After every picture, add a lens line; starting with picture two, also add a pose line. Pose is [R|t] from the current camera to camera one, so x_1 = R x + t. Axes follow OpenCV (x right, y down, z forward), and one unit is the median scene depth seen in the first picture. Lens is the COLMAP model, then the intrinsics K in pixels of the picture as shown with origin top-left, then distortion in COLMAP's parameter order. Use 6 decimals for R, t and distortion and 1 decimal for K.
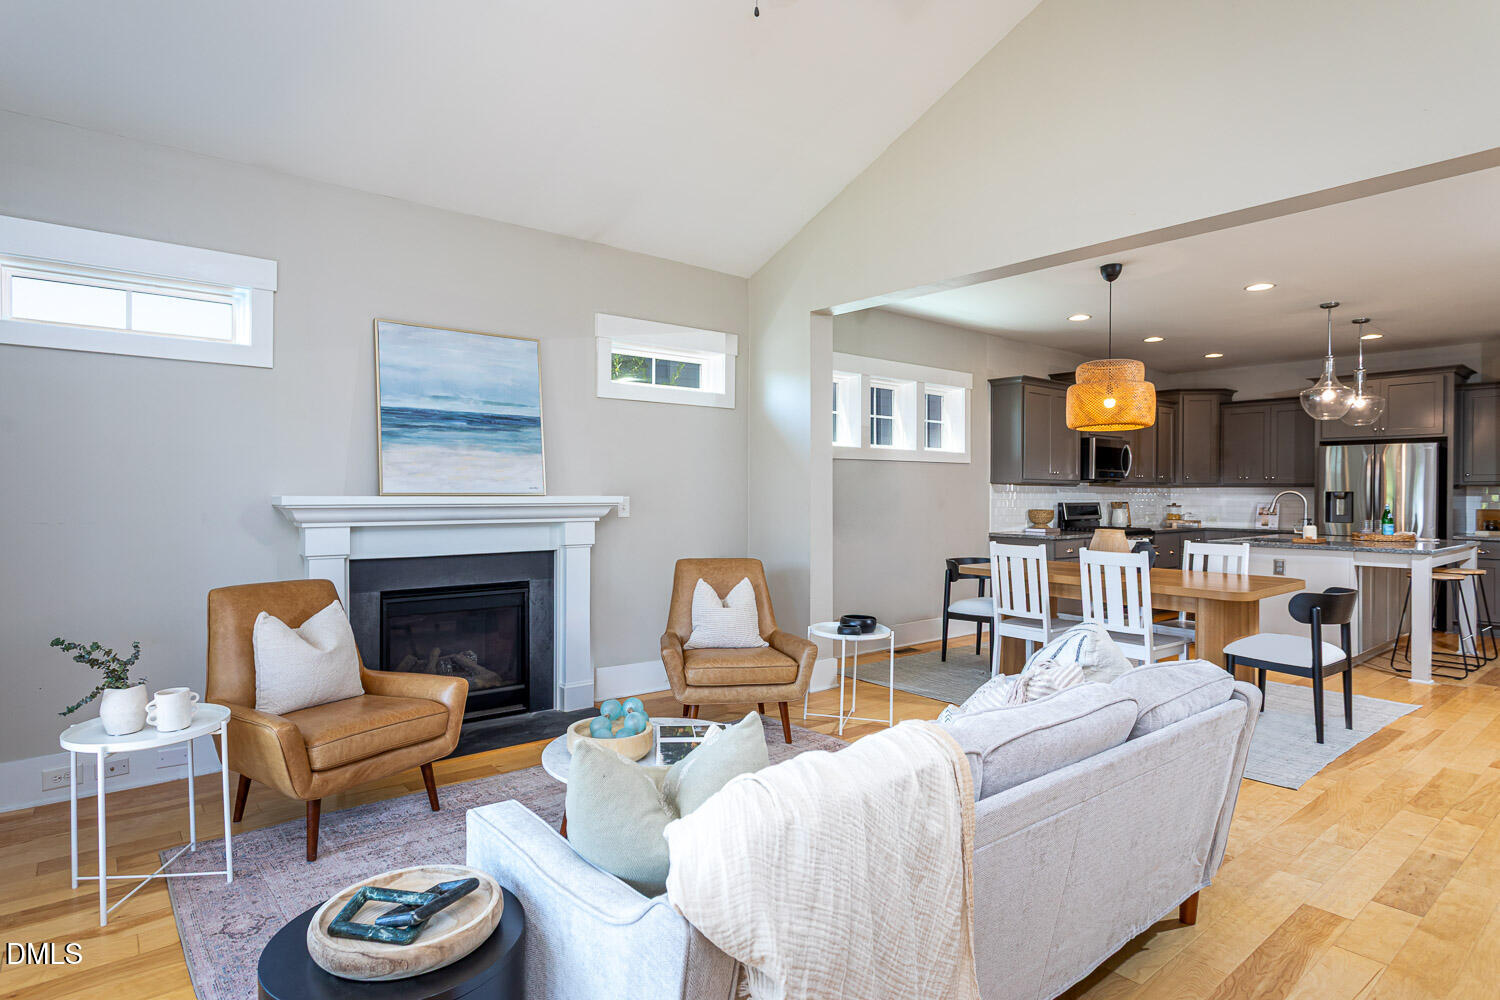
lens RADIAL K [[815.2, 0, 747.5], [0, 815.2, 494.6], [0, 0, 1]] dist [0.002057, 0.000943]
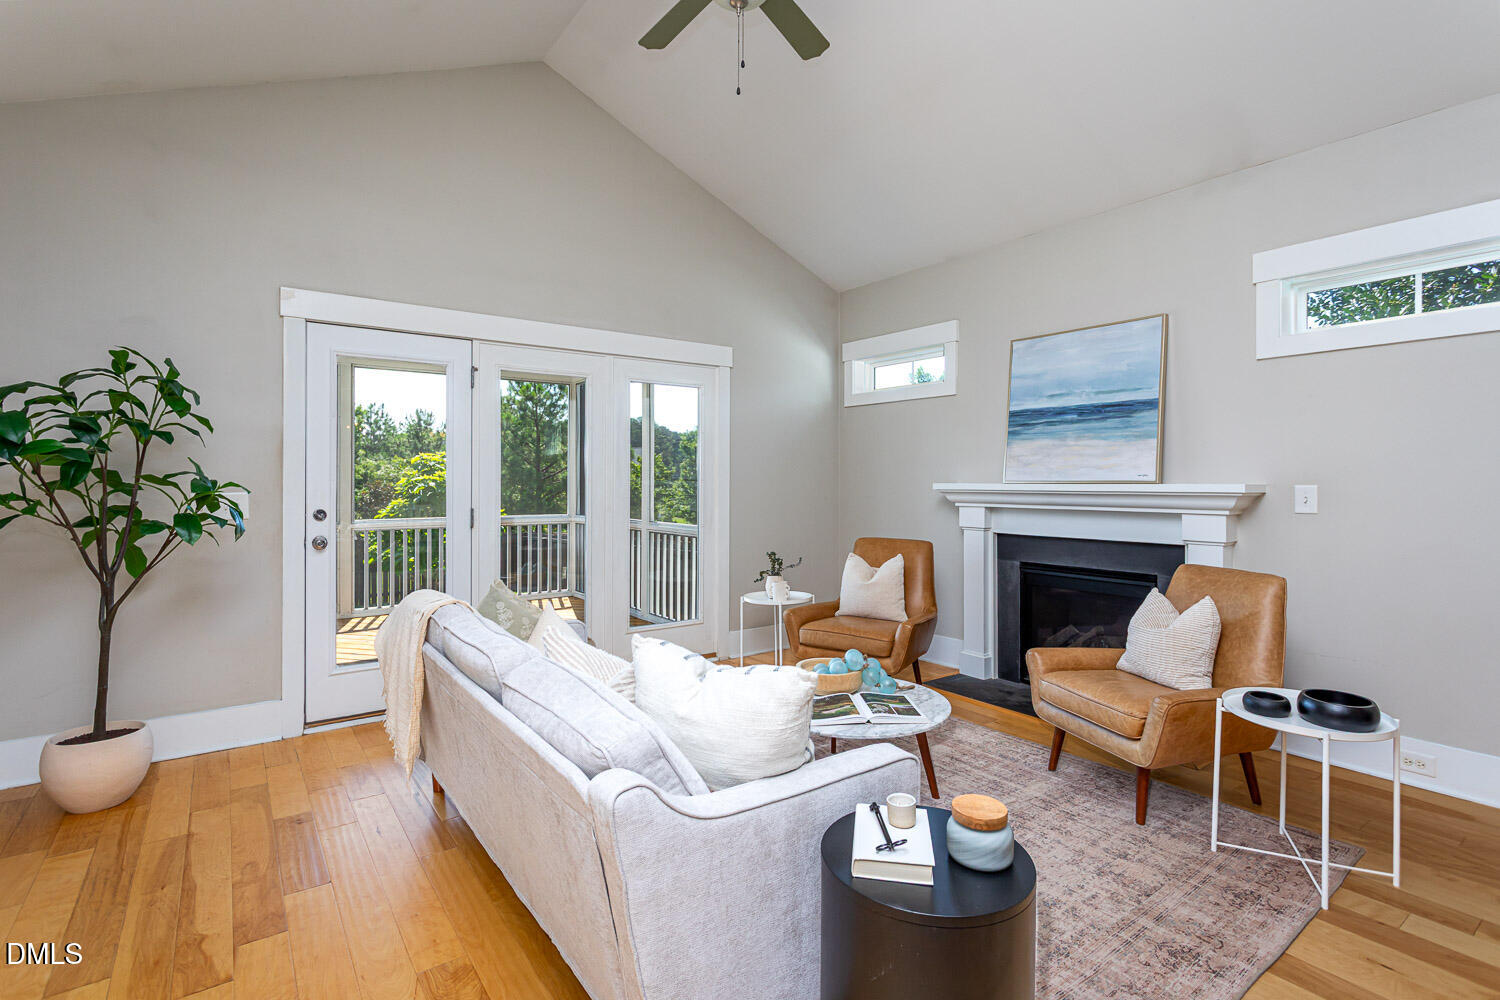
lens RADIAL K [[716.2, 0, 740.0], [0, 716.2, 484.6], [0, 0, 1]] dist [-0.003250, -0.000431]
pose [[-0.067492, 0.000772, -0.997720, 0.427054], [-0.002108, 0.999997, 0.000916, 0.002186], [0.997718, 0.002165, -0.067490, 0.427275]]
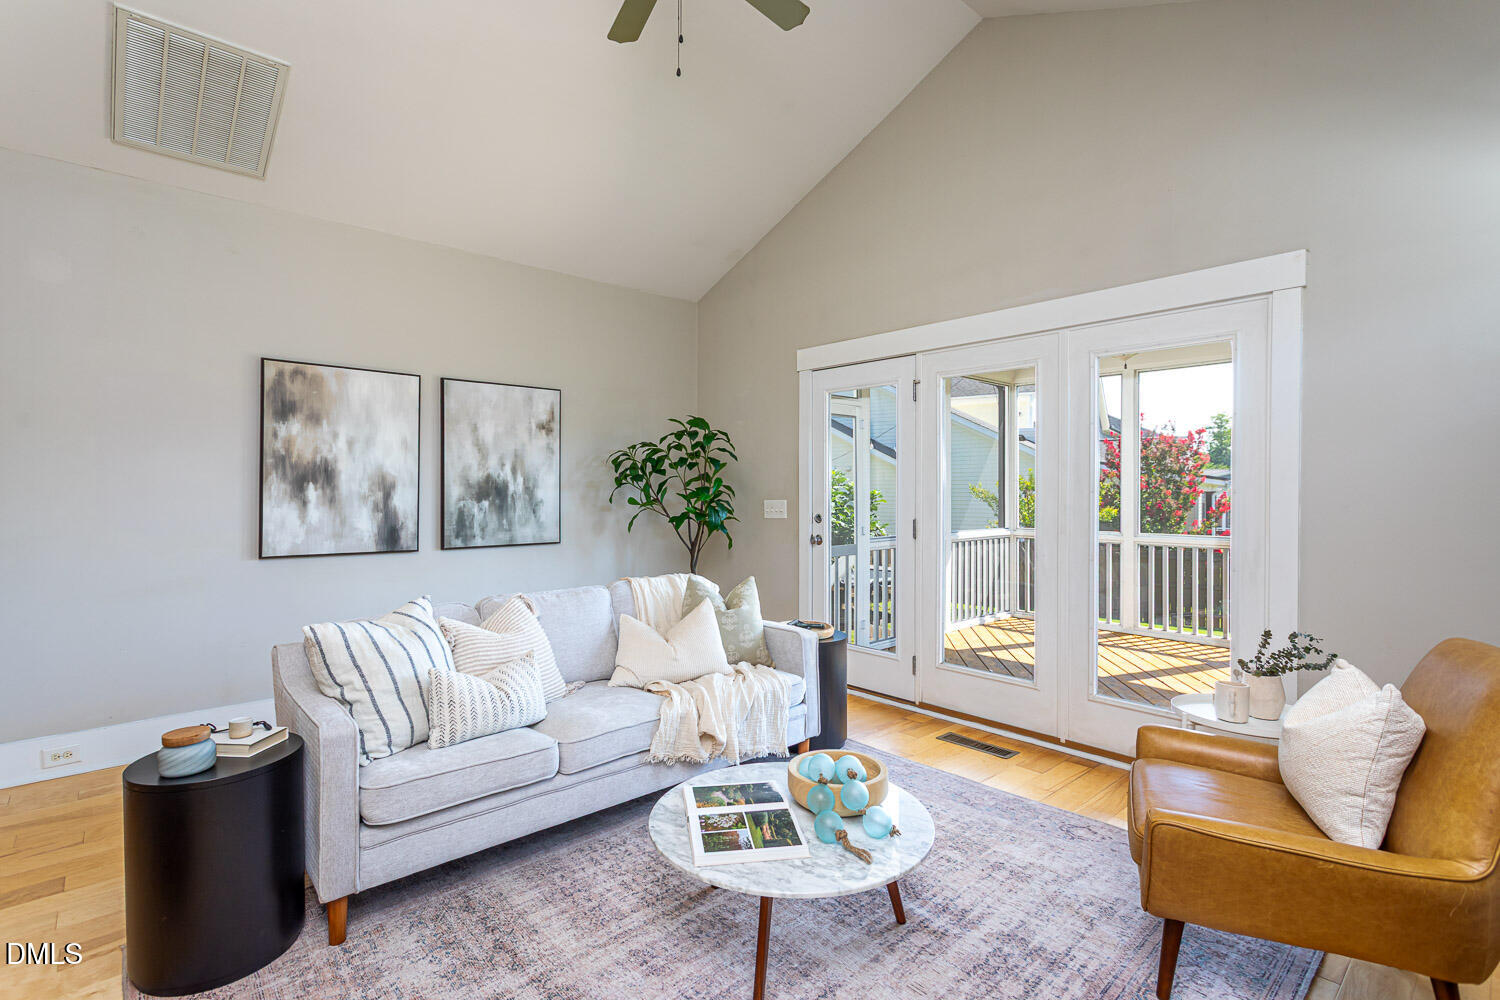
lens RADIAL K [[725.9, 0, 759.4], [0, 725.9, 495.2], [0, 0, 1]] dist [0.000053, 0.000012]
pose [[-0.998668, -0.005361, -0.051323, -0.017031], [-0.005814, 0.999945, 0.008683, -0.002685], [0.051274, 0.008970, -0.998644, 0.795351]]
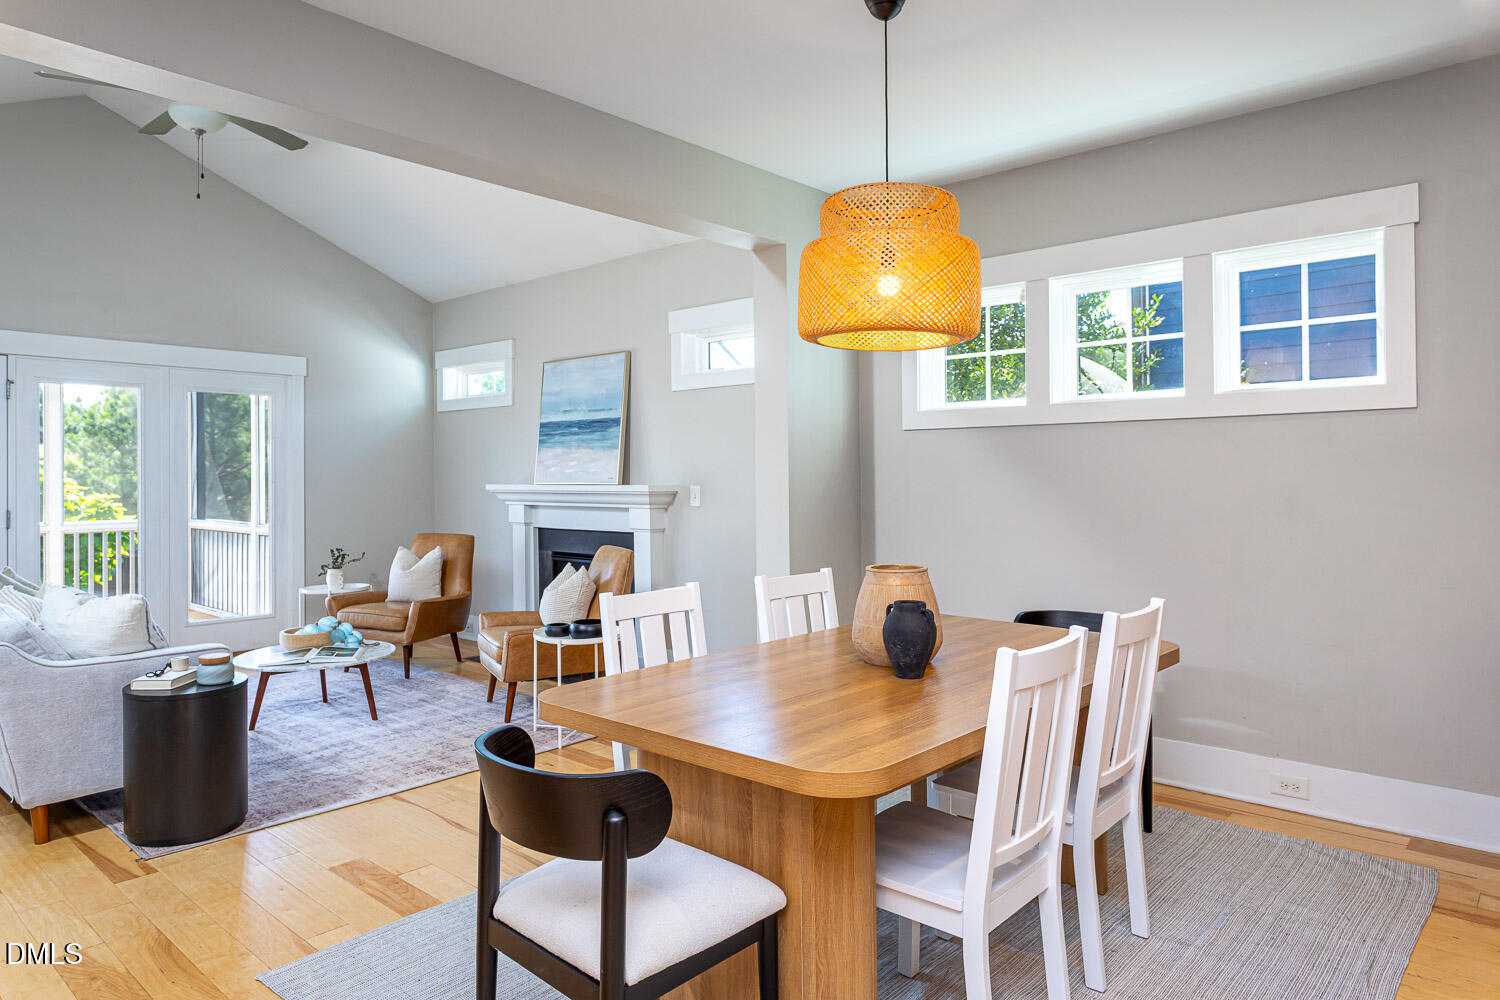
lens RADIAL K [[931.3, 0, 738.8], [0, 931.3, 475.7], [0, 0, 1]] dist [0.004364, -0.000027]
pose [[0.142562, -0.005352, -0.989771, 0.797860], [0.000927, 0.999986, -0.005274, -0.003003], [0.989785, -0.000166, 0.142565, 0.715328]]
